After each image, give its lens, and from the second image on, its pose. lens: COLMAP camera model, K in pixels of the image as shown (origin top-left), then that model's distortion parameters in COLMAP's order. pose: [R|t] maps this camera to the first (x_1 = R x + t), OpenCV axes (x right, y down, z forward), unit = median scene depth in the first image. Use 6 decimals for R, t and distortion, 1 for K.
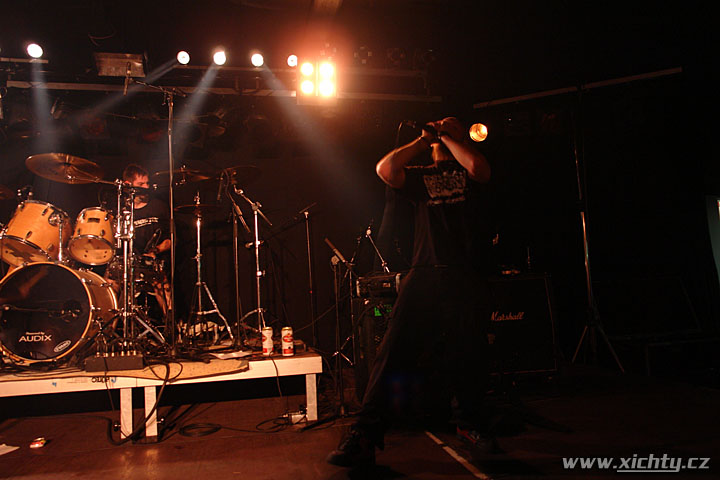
lens RADIAL K [[505.0, 0, 341.3], [0, 505.0, 259.6], [0, 0, 1]] dist [-0.103232, 0.090821]
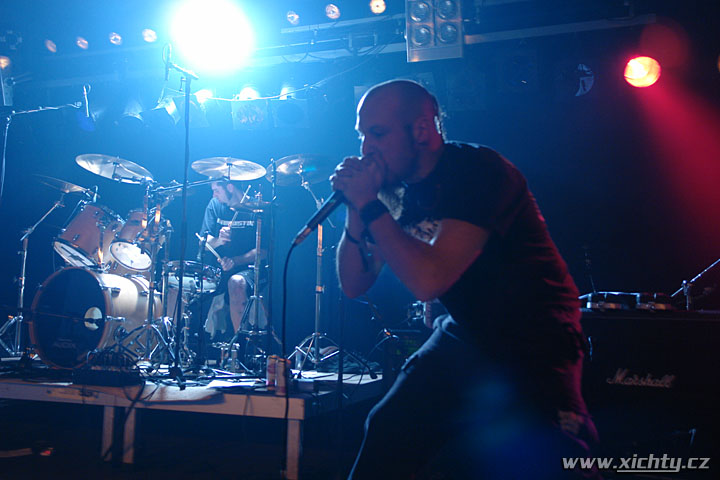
lens RADIAL K [[723.7, 0, 360.0], [0, 723.7, 285.4], [0, 0, 1]] dist [0.002893, 0.003862]
pose [[0.849084, 0.041575, -0.526619, 0.613345], [-0.034561, 0.999134, 0.023155, -0.009849], [0.527126, -0.001460, 0.849786, 0.098287]]
